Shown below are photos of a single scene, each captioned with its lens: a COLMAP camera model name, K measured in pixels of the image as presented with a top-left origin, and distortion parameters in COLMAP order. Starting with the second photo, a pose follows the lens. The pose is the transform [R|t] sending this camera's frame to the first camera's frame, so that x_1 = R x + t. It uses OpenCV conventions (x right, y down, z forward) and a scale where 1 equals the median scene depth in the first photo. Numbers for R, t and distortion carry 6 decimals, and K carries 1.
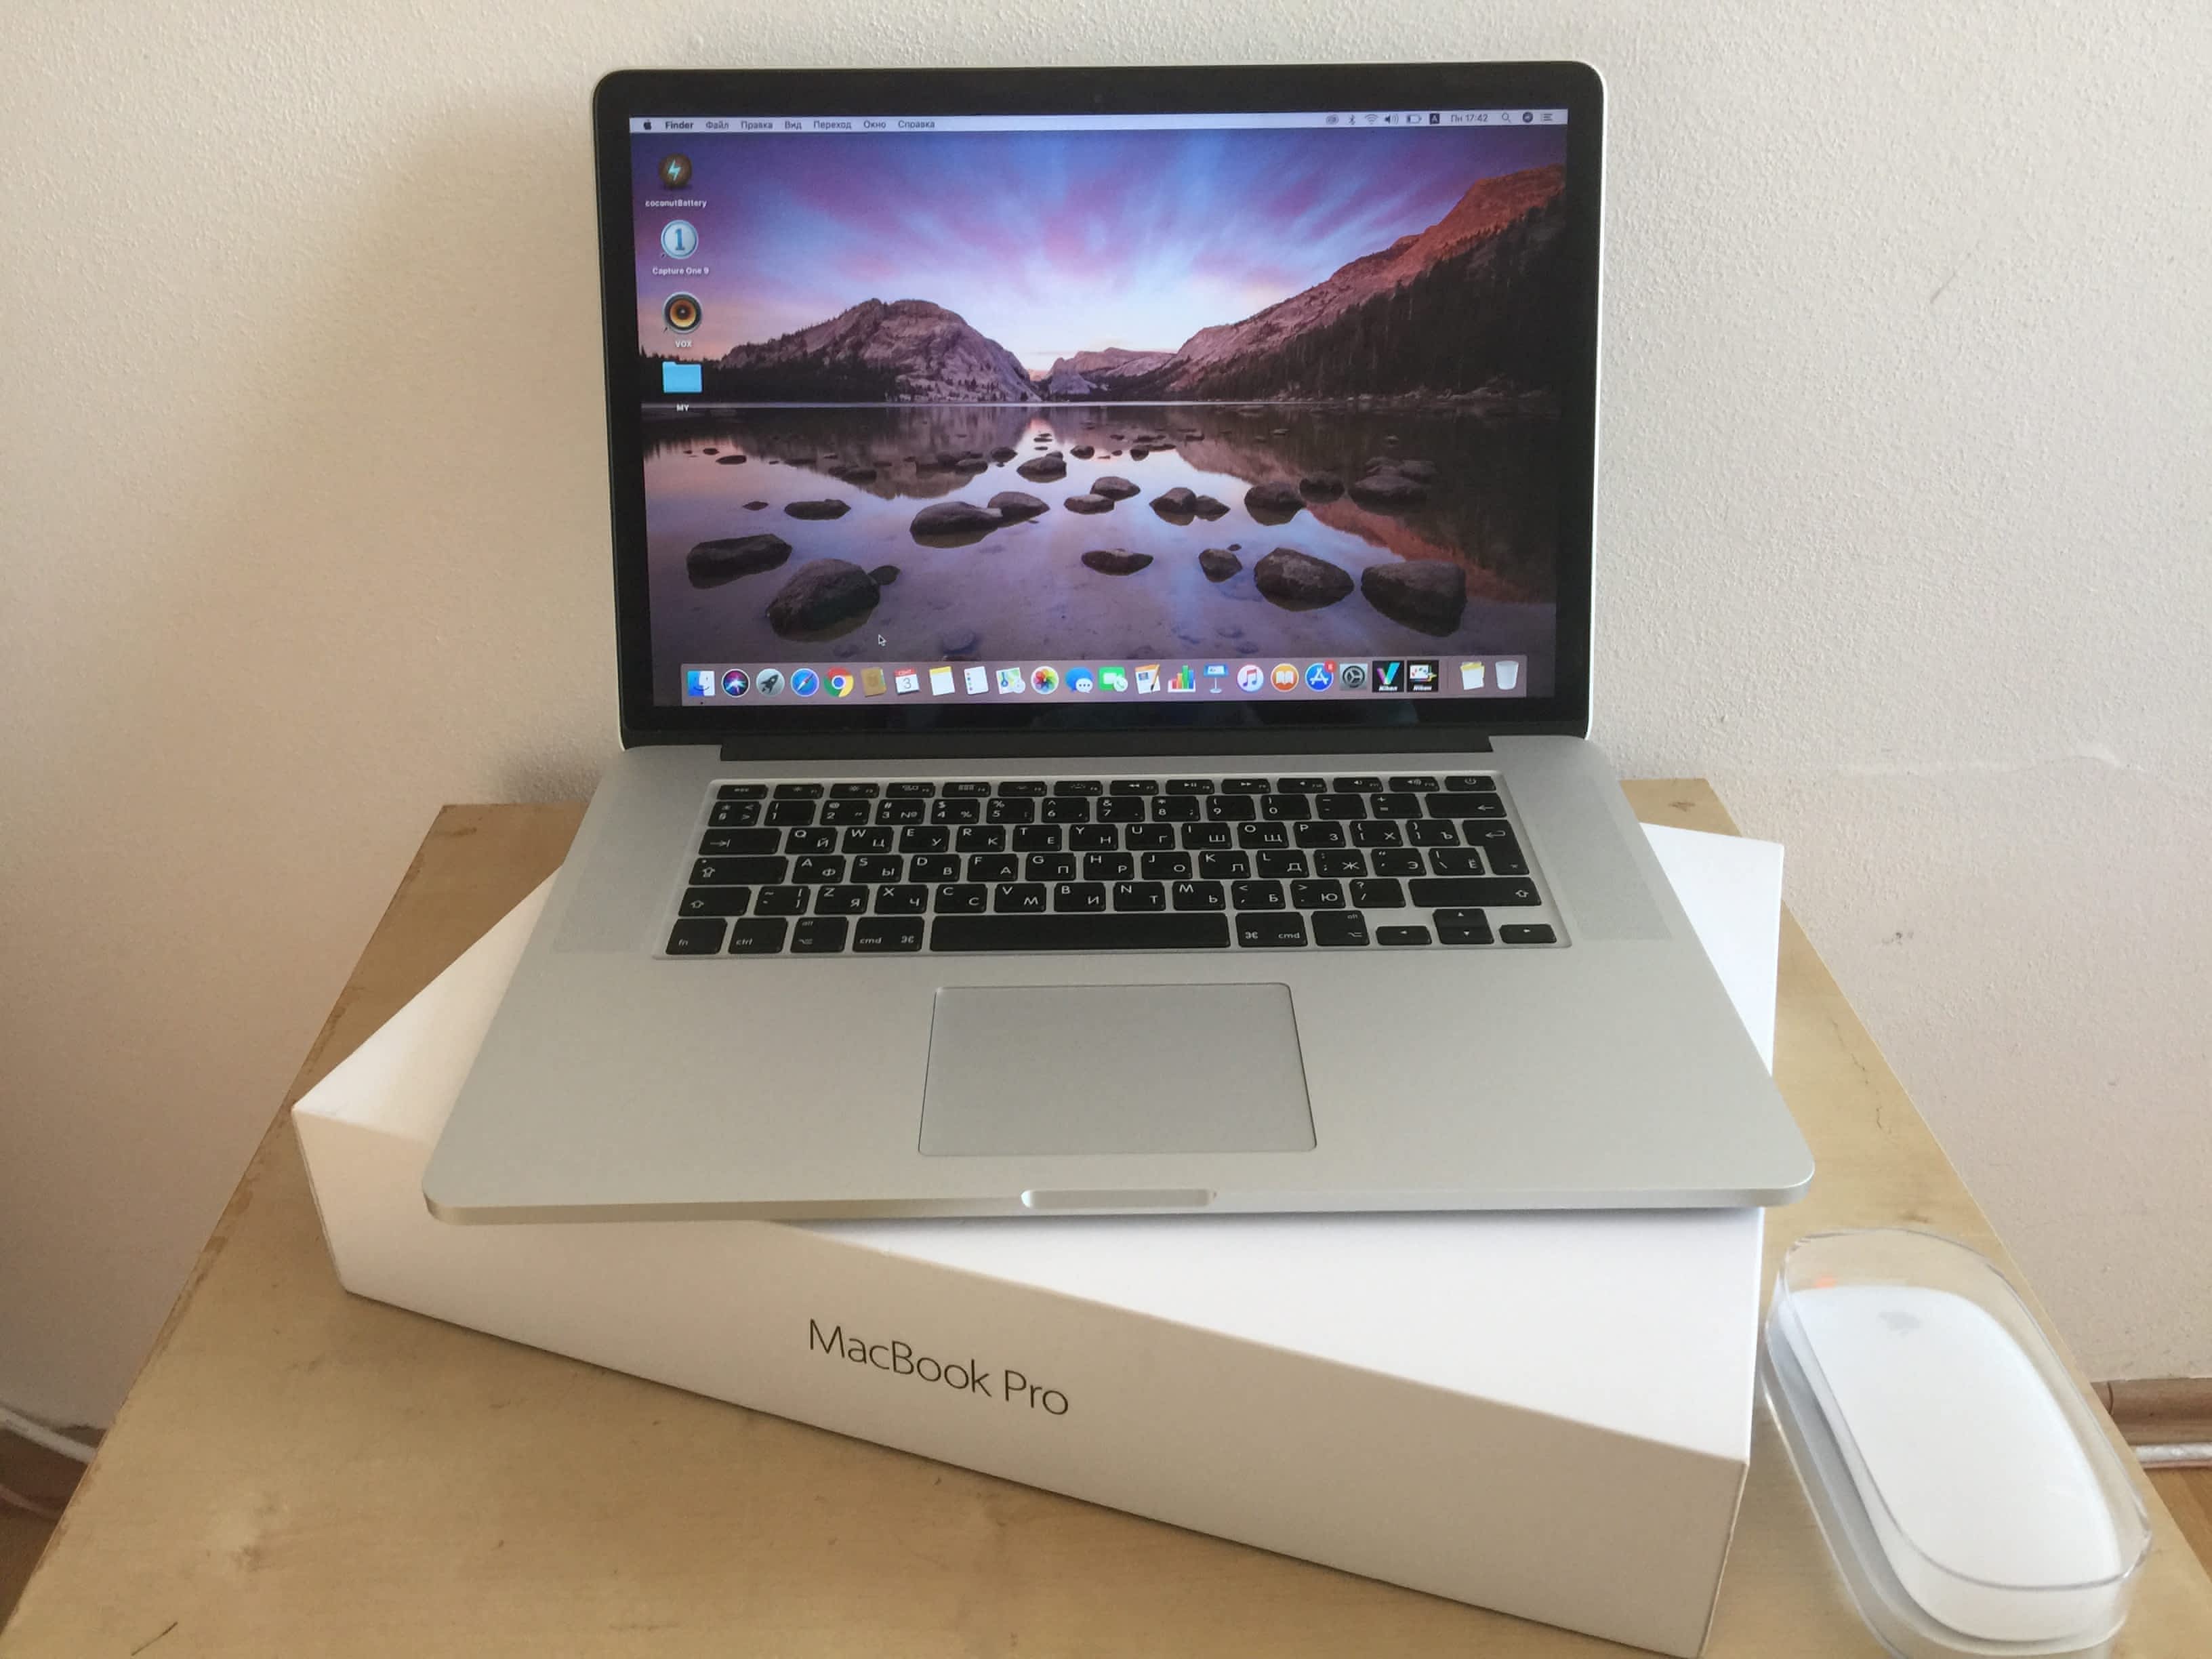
lens RADIAL K [[1903.3, 0, 1069.9], [0, 1903.3, 822.9], [0, 0, 1]] dist [0.065964, -0.123052]
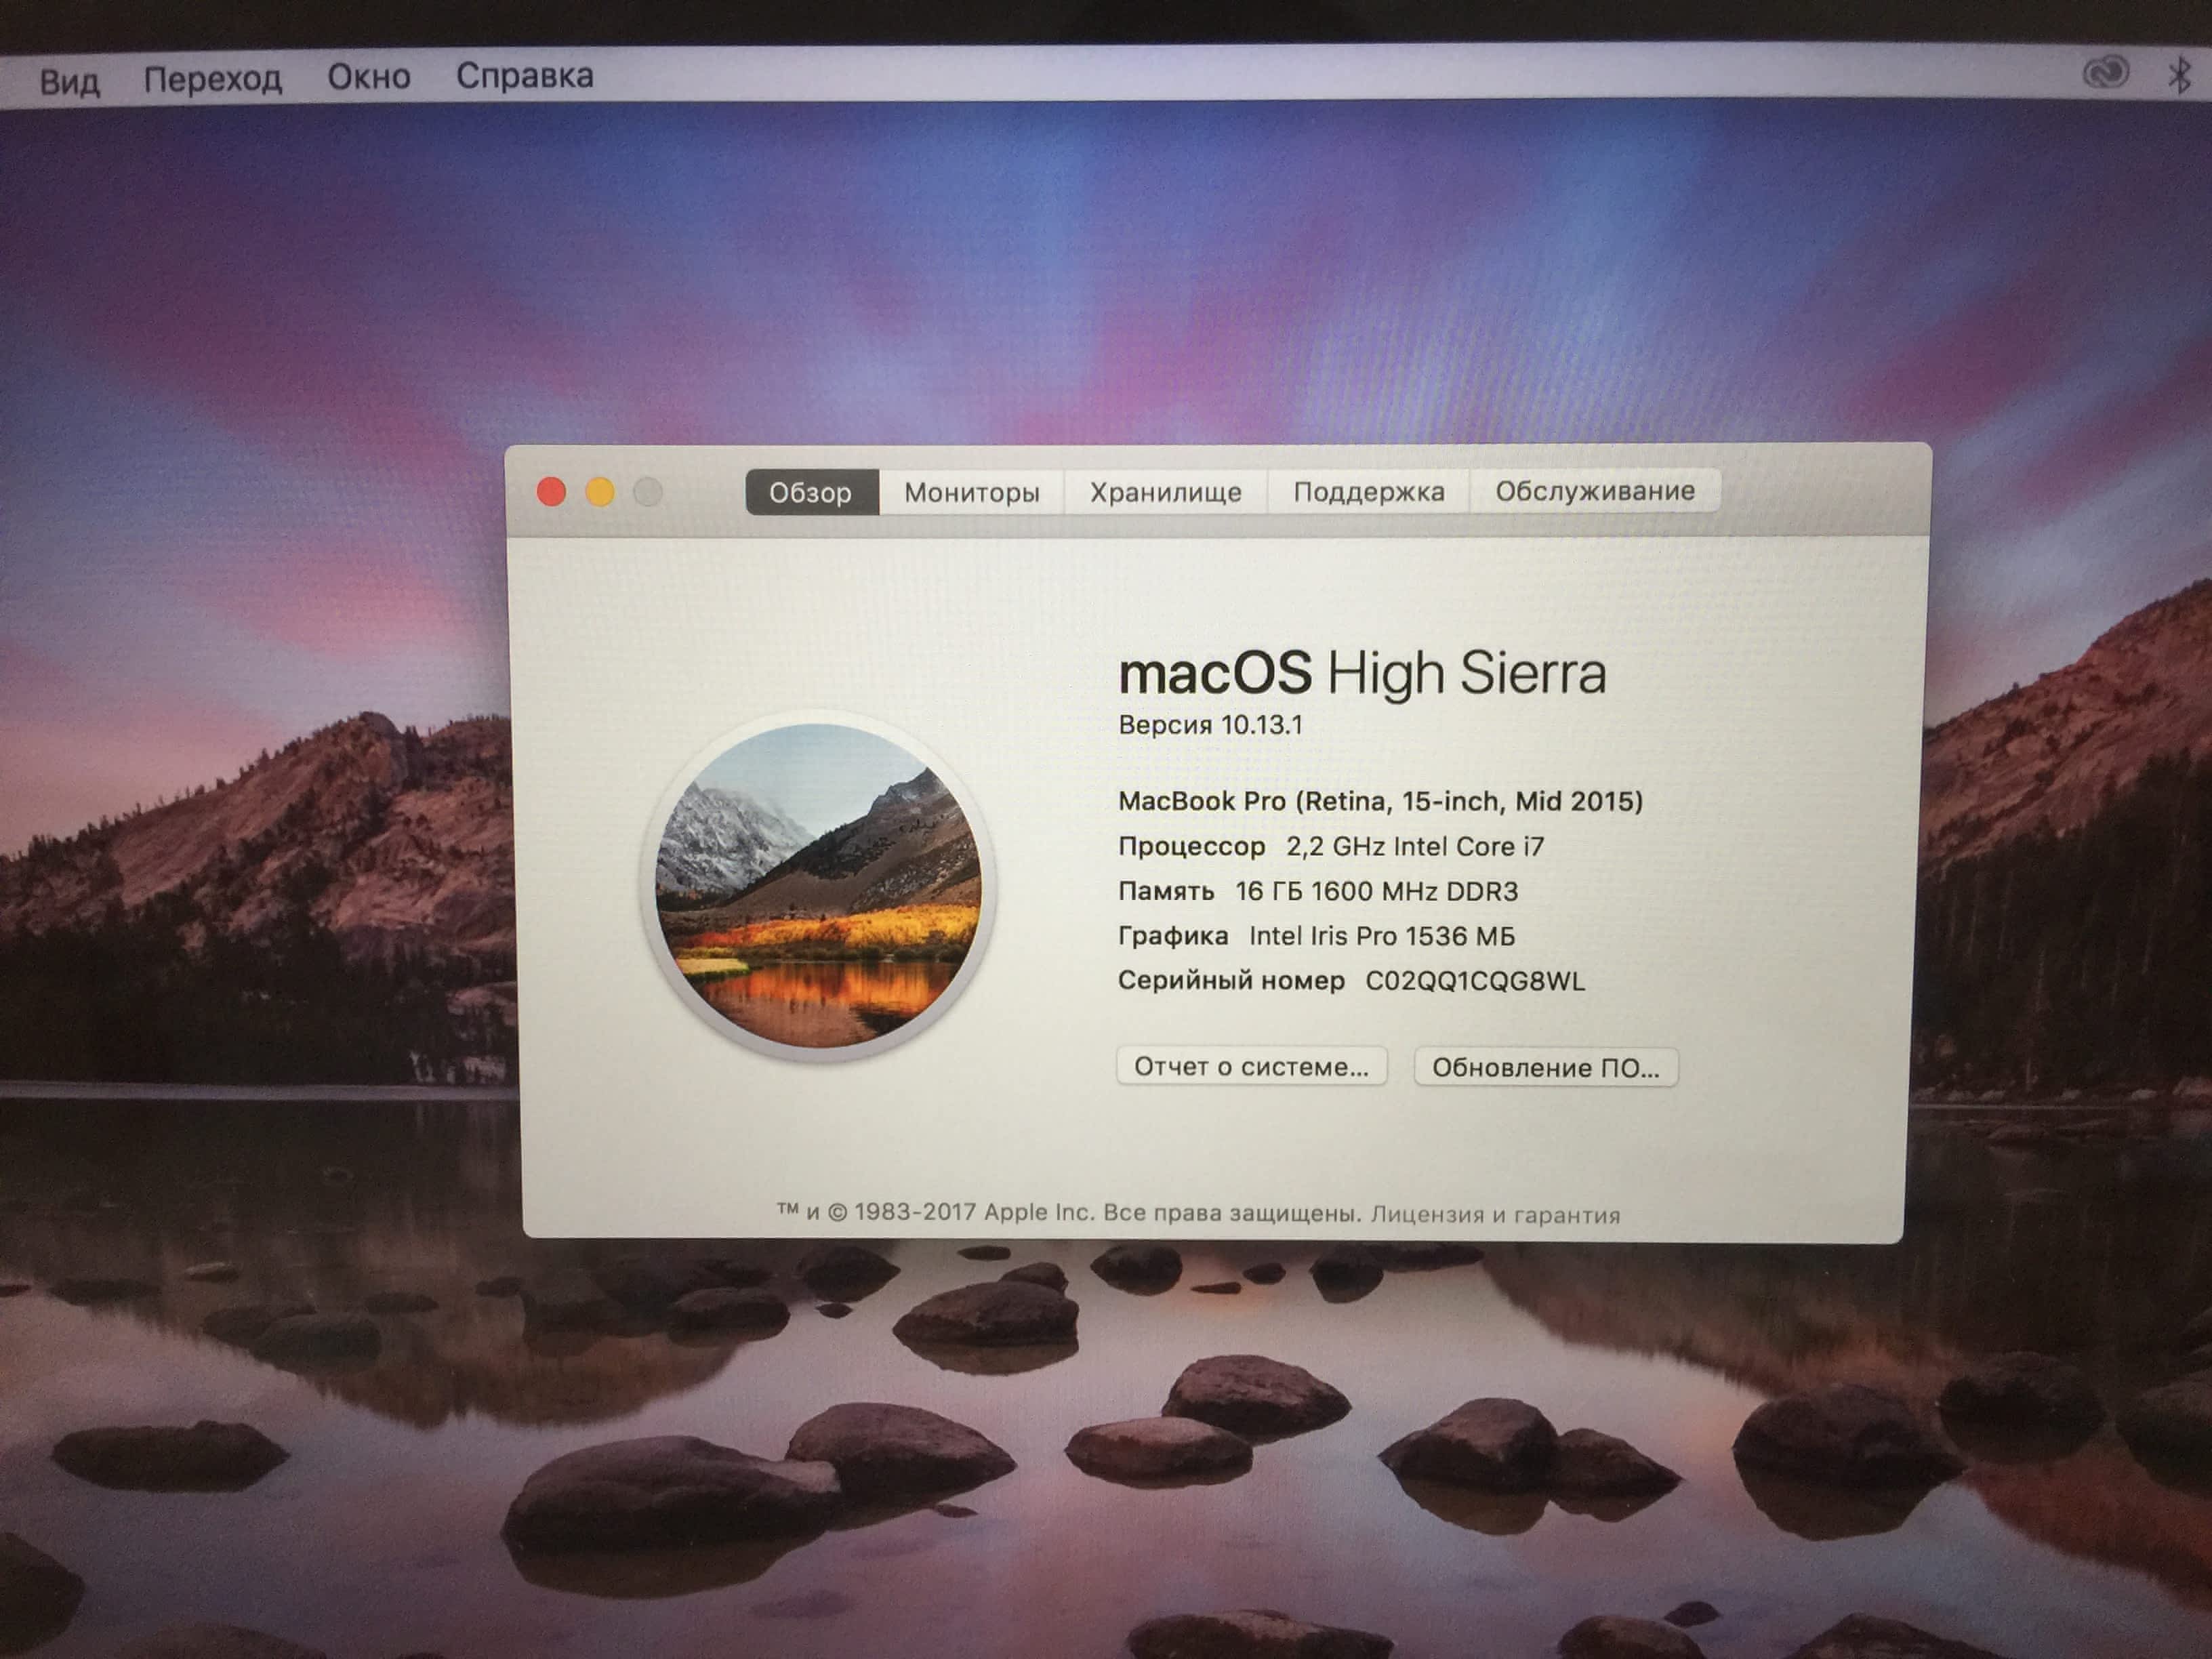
lens RADIAL K [[1903.3, 0, 1039.2], [0, 1903.3, 827.3], [0, 0, 1]] dist [0.065964, -0.123052]
pose [[0.999918, 0.009377, -0.008676, -0.005640], [-0.009710, 0.999186, -0.039164, -0.246722], [0.008301, 0.039246, 0.999195, 0.726637]]
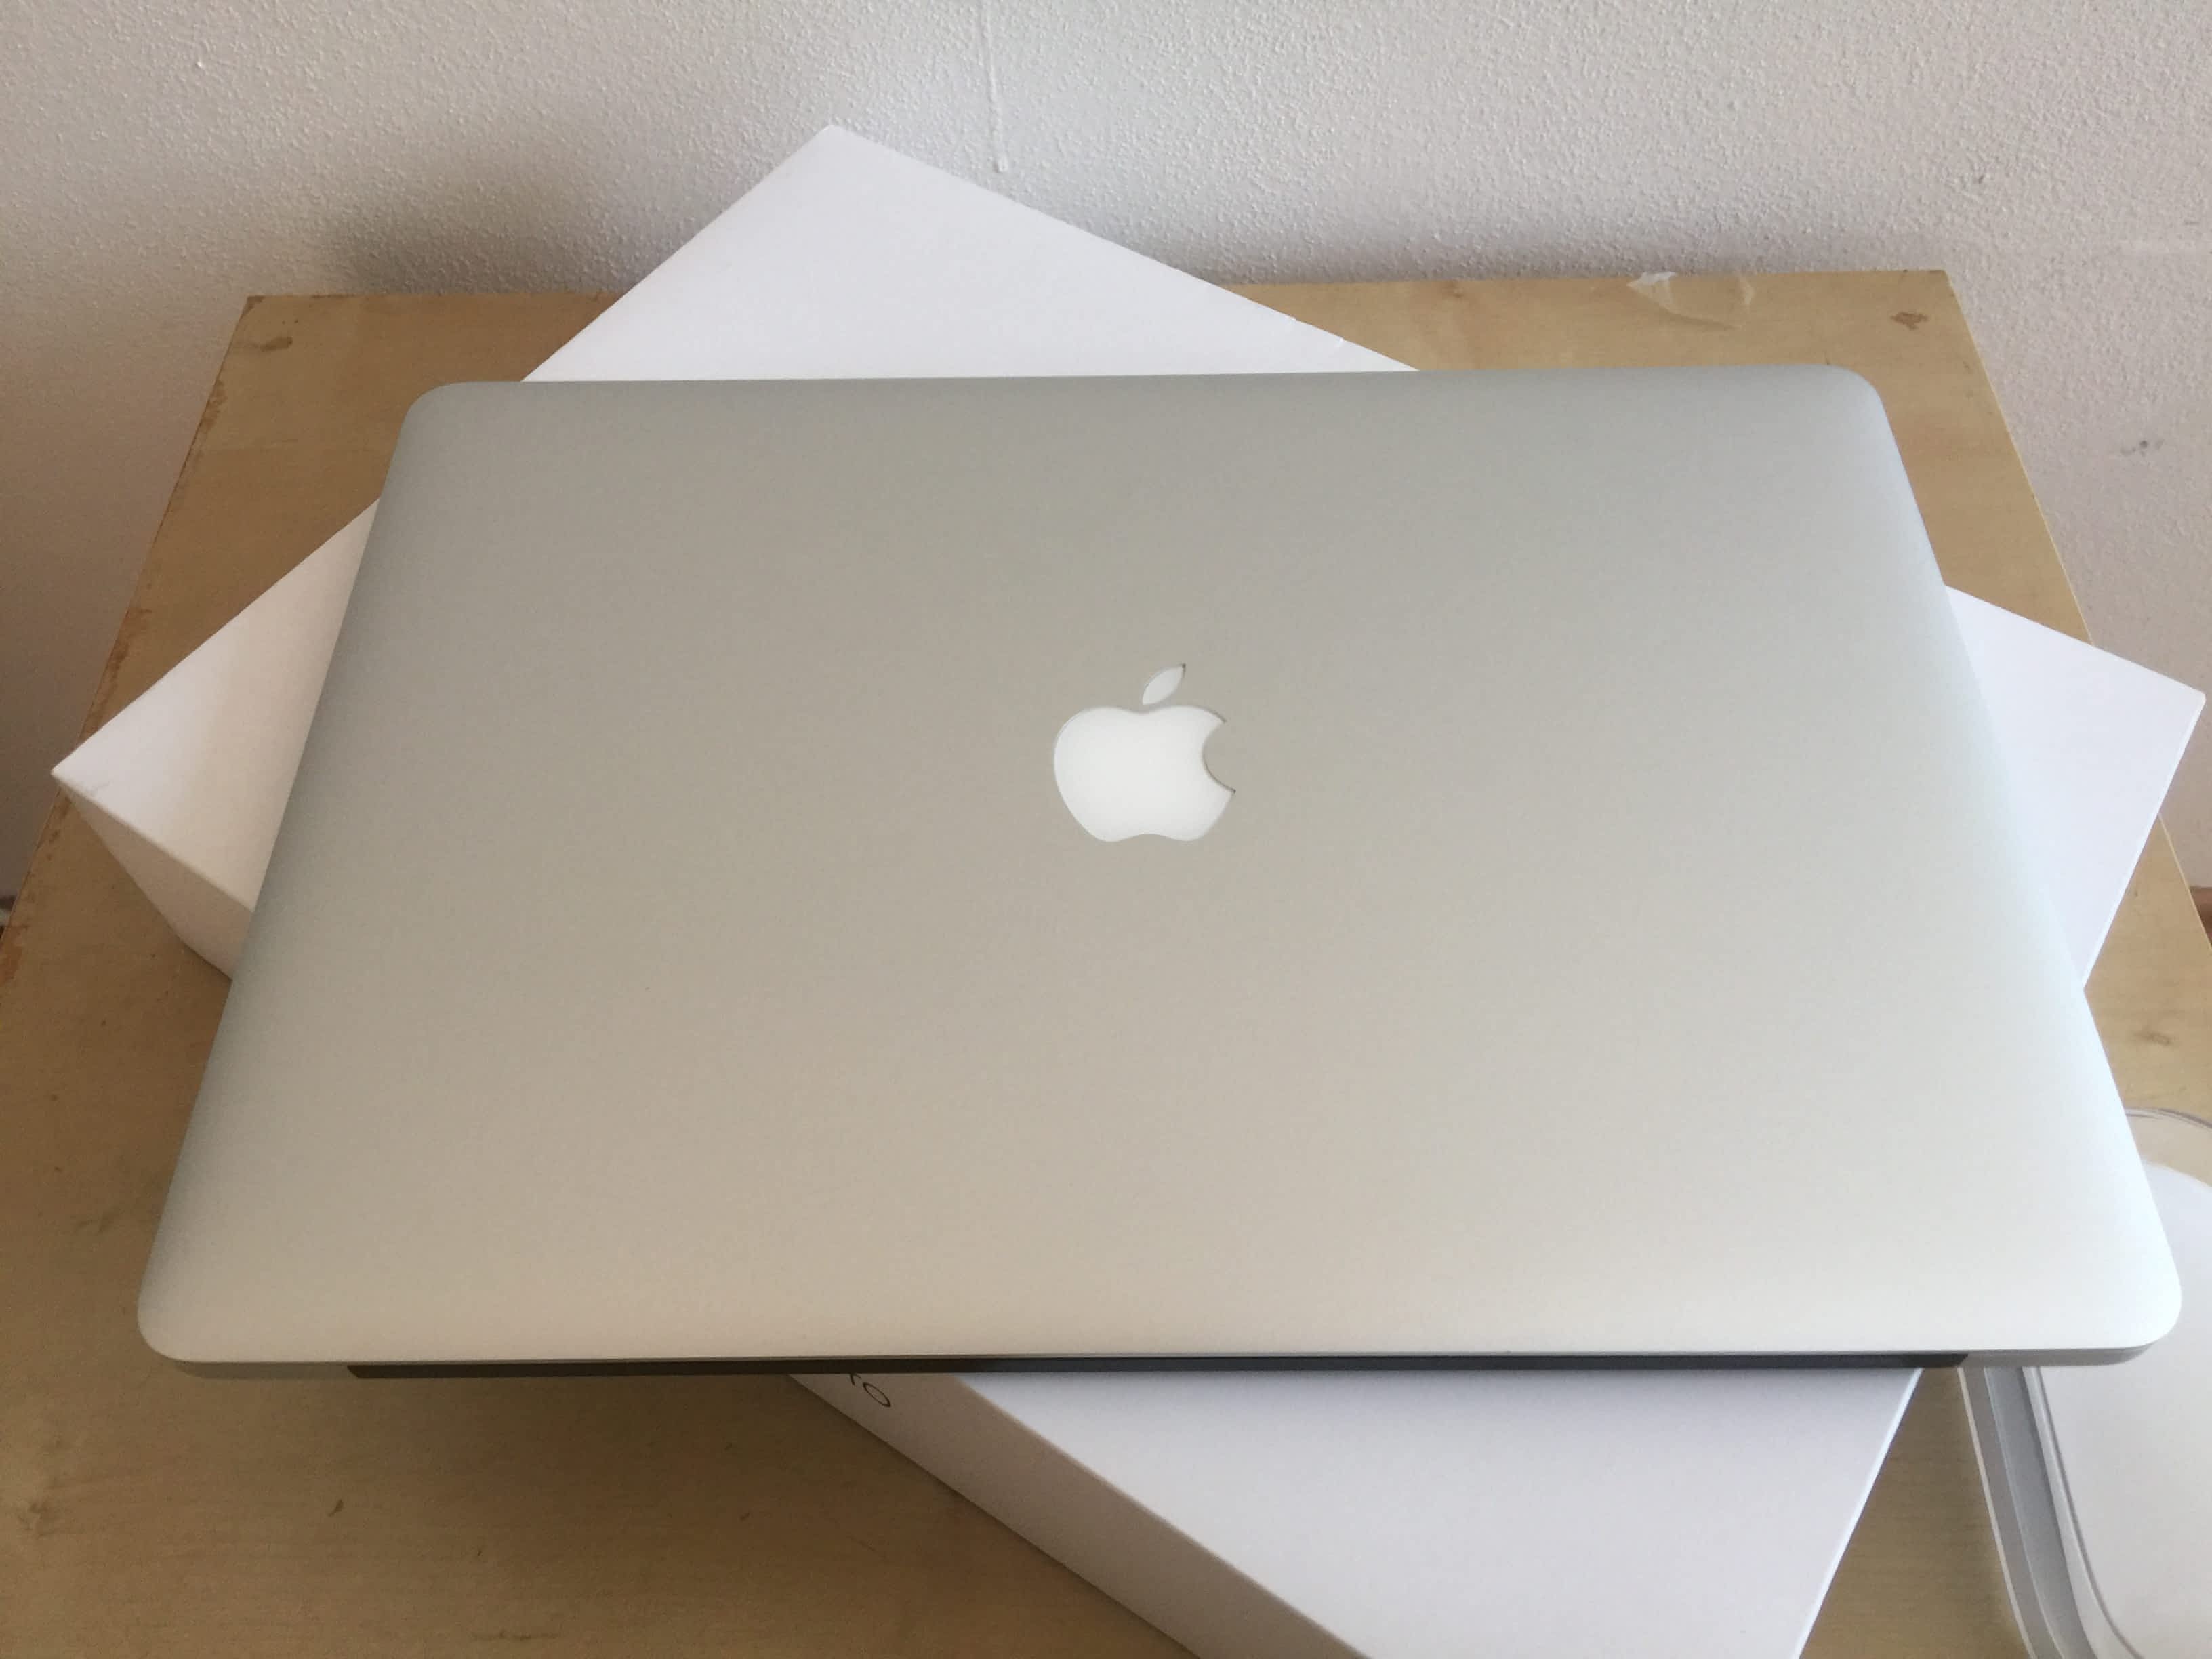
lens RADIAL K [[1903.3, 0, 1088.3], [0, 1903.3, 831.1], [0, 0, 1]] dist [0.065964, -0.123052]
pose [[0.999773, 0.011823, -0.017705, 0.022650], [-0.003358, 0.908791, 0.417237, -0.162292], [0.021023, -0.417083, 0.908625, 0.281506]]
